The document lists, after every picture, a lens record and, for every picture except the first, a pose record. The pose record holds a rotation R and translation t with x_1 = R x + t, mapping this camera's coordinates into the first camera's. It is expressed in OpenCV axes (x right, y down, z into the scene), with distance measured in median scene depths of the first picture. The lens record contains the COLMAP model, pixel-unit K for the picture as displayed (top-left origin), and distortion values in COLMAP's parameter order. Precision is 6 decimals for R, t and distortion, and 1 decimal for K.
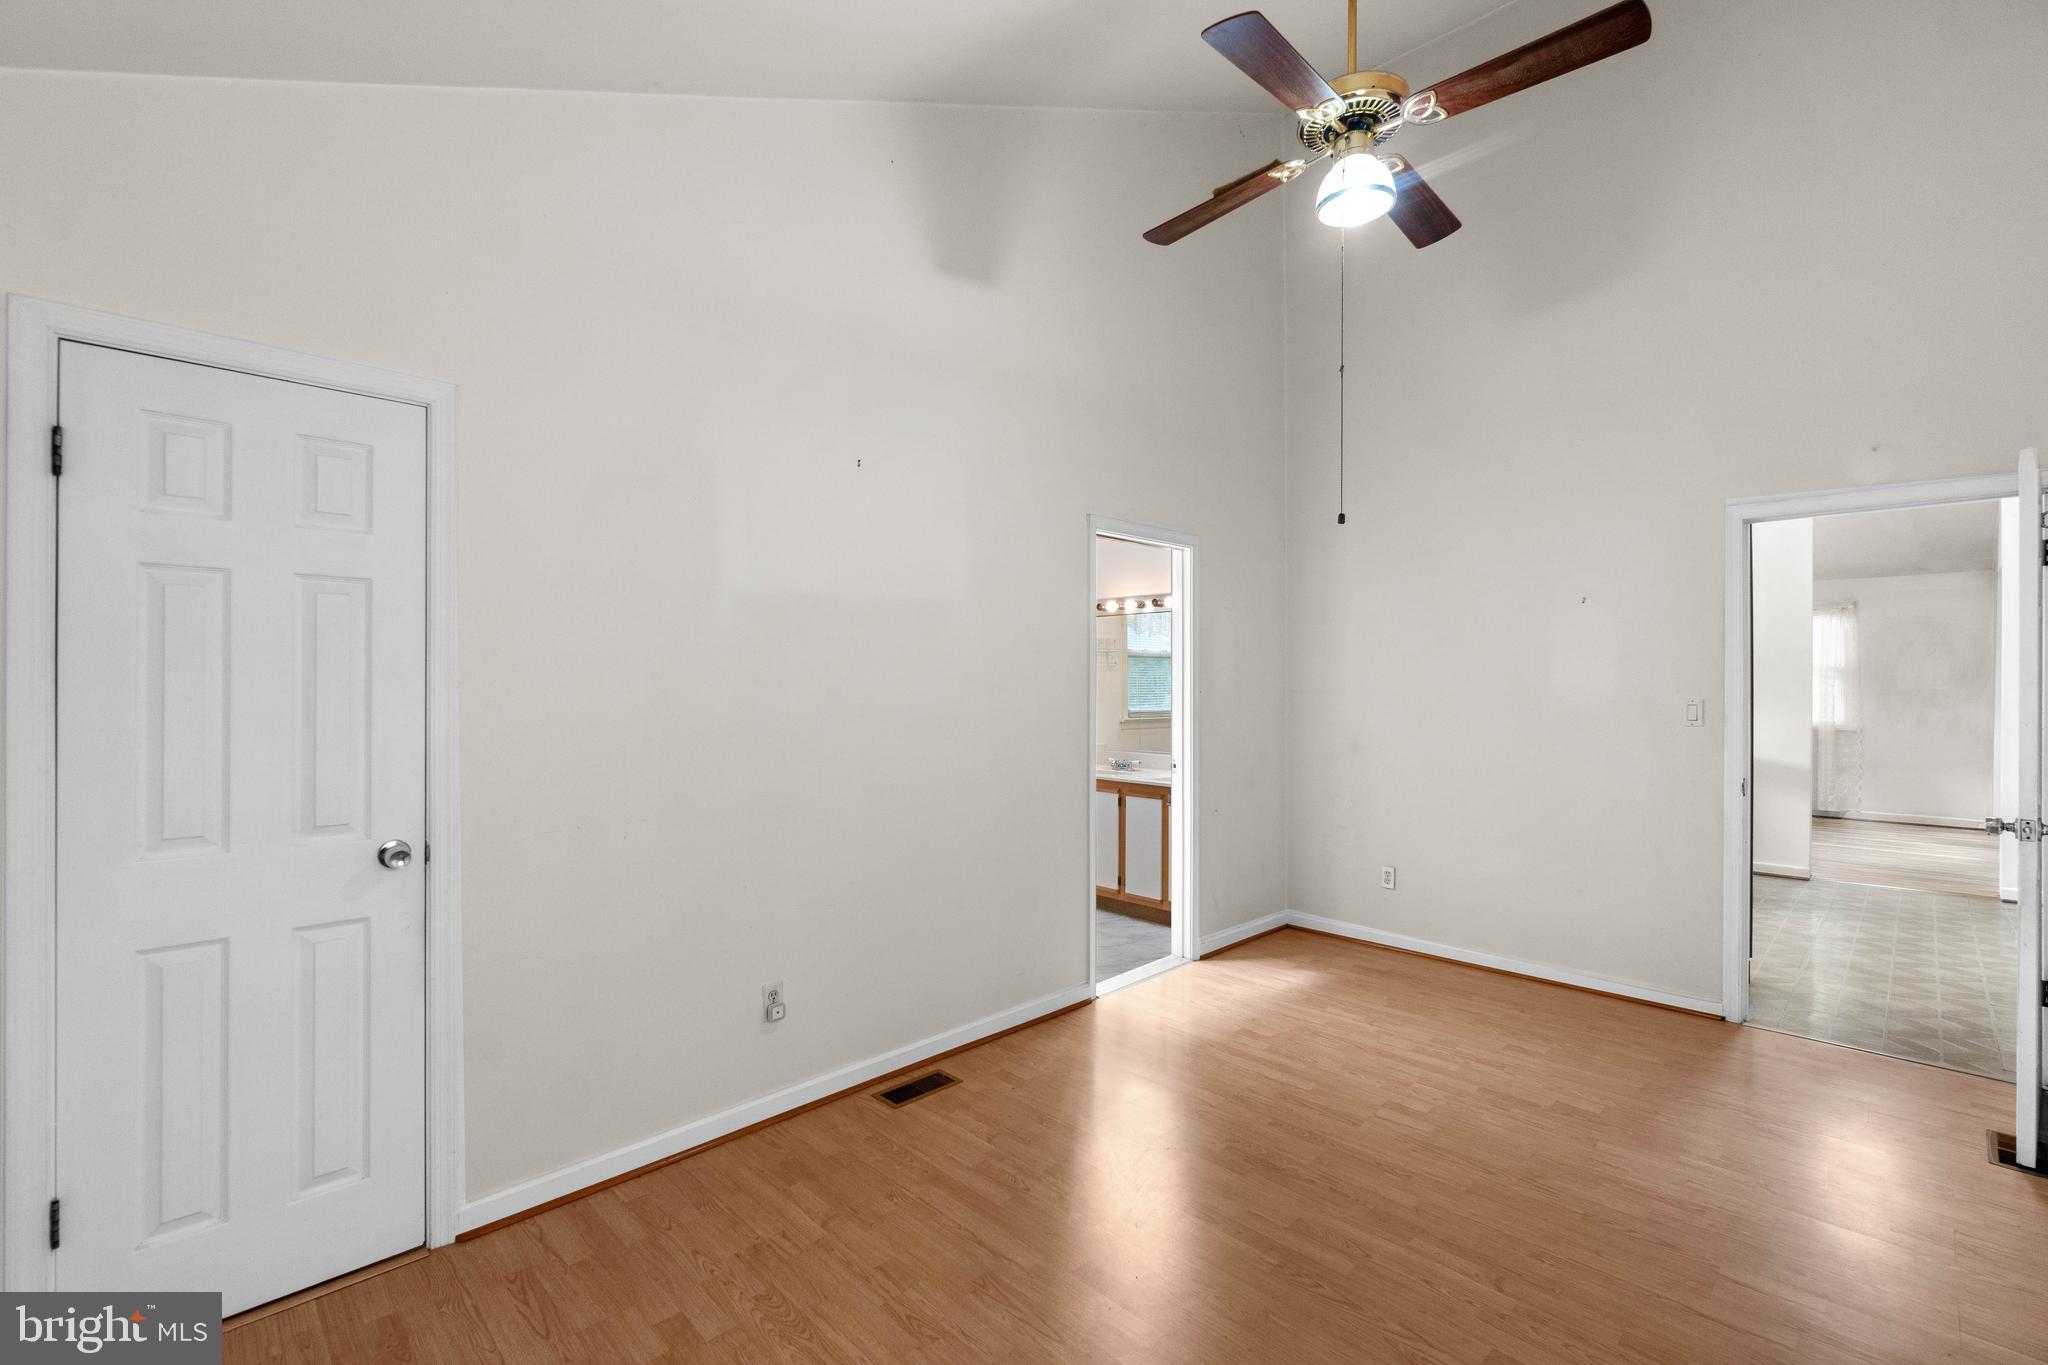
lens RADIAL K [[888.7, 0, 1015.3], [0, 888.7, 668.2], [0, 0, 1]] dist [-0.001415, 0.000074]
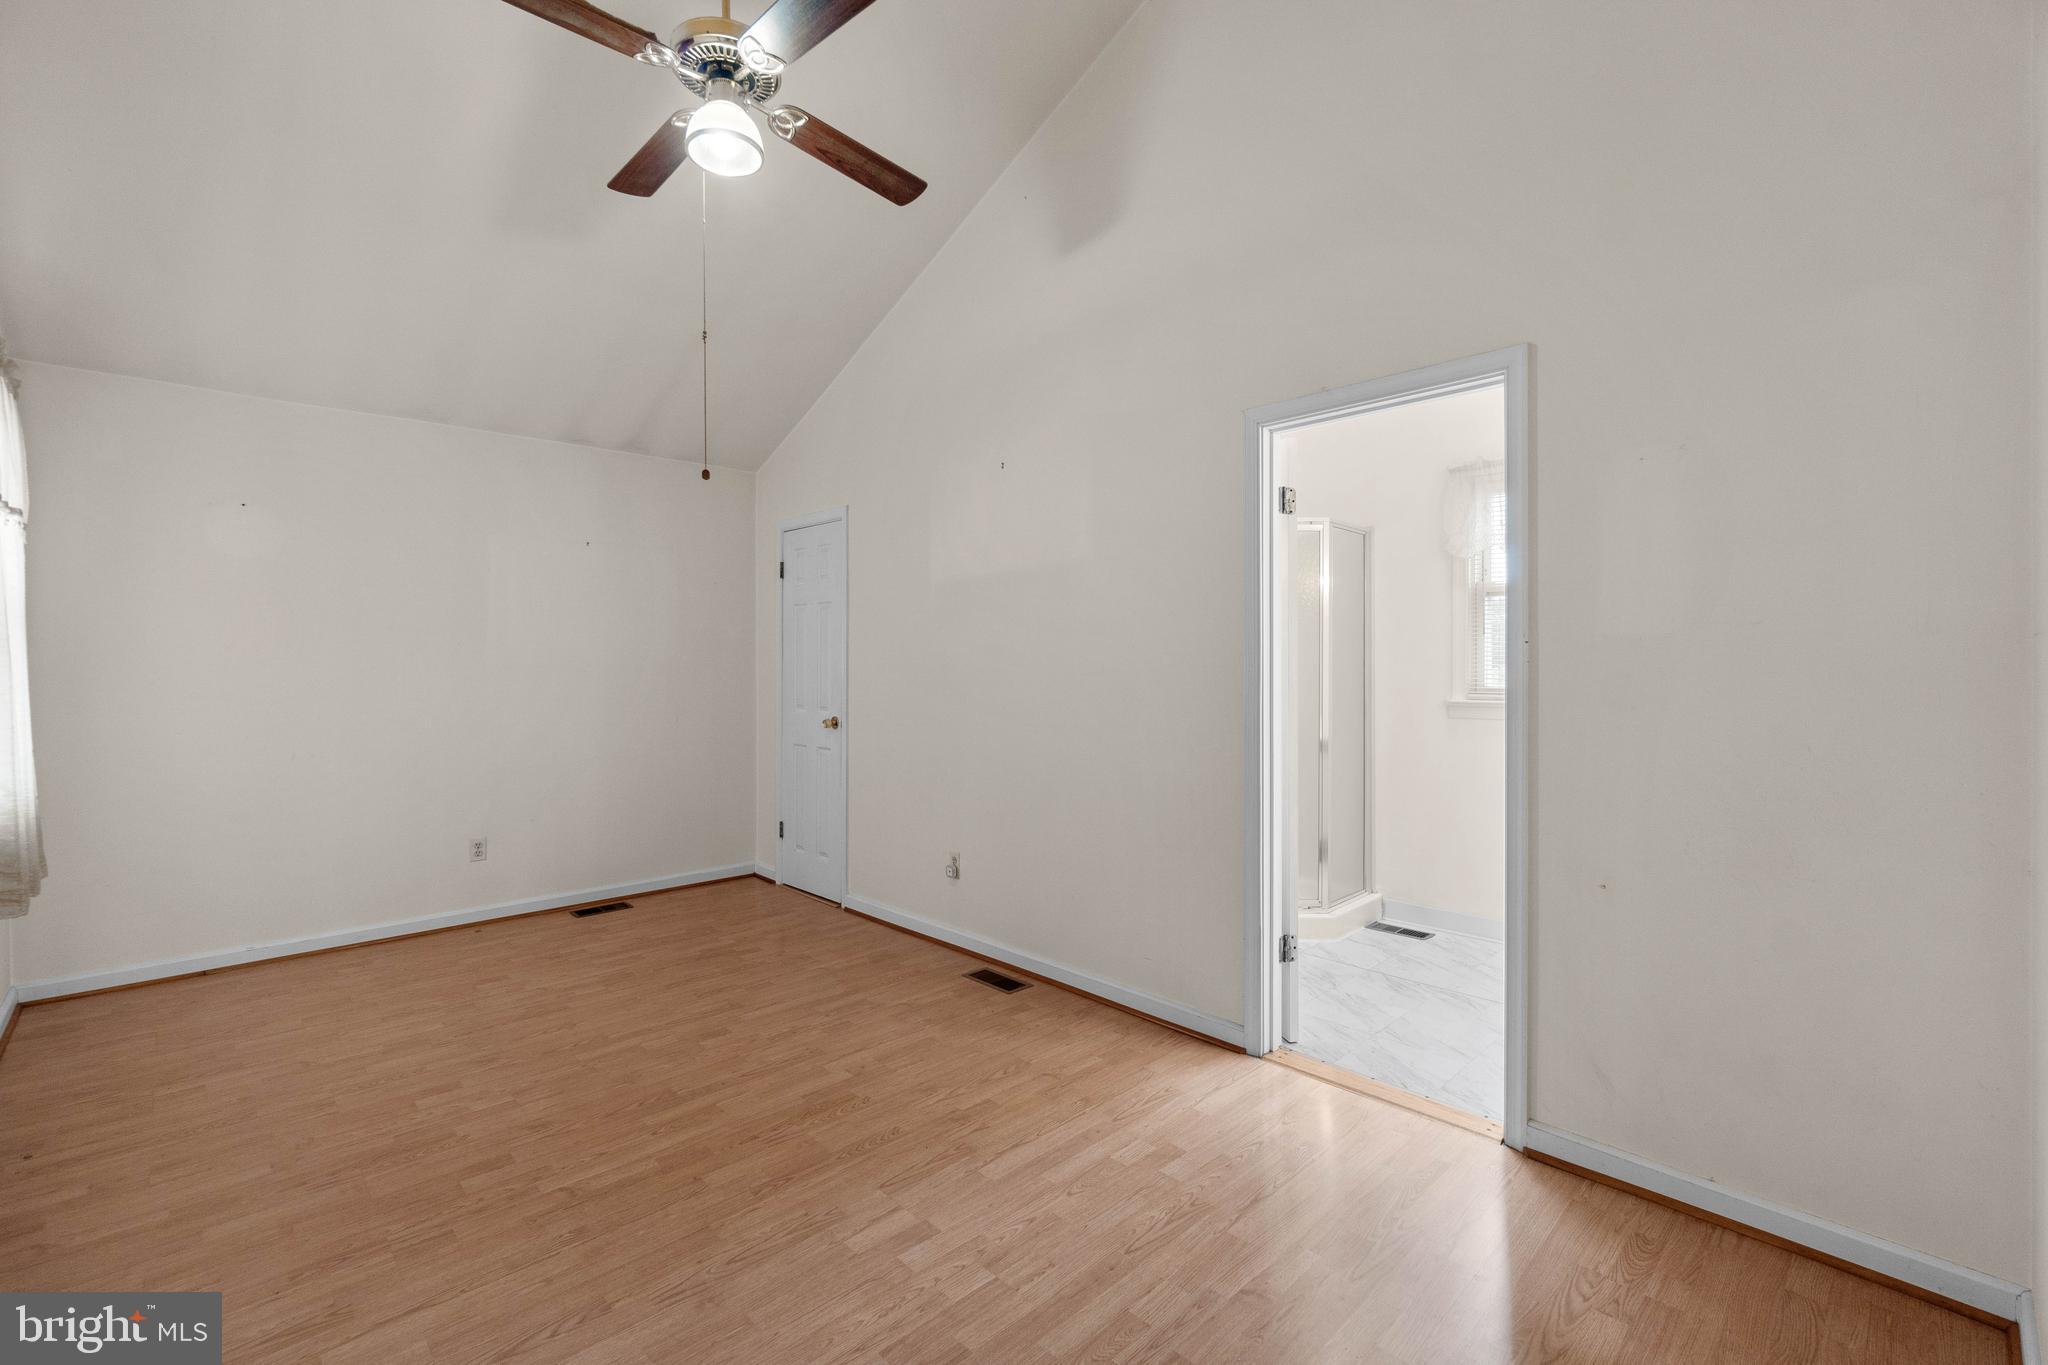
lens RADIAL K [[888.7, 0, 1015.3], [0, 888.7, 668.2], [0, 0, 1]] dist [-0.001415, 0.000074]
pose [[-0.019165, 0.000614, -0.999816, 1.179580], [0.021837, 0.999762, 0.000195, 0.063367], [0.999578, -0.021829, -0.019174, 1.162557]]
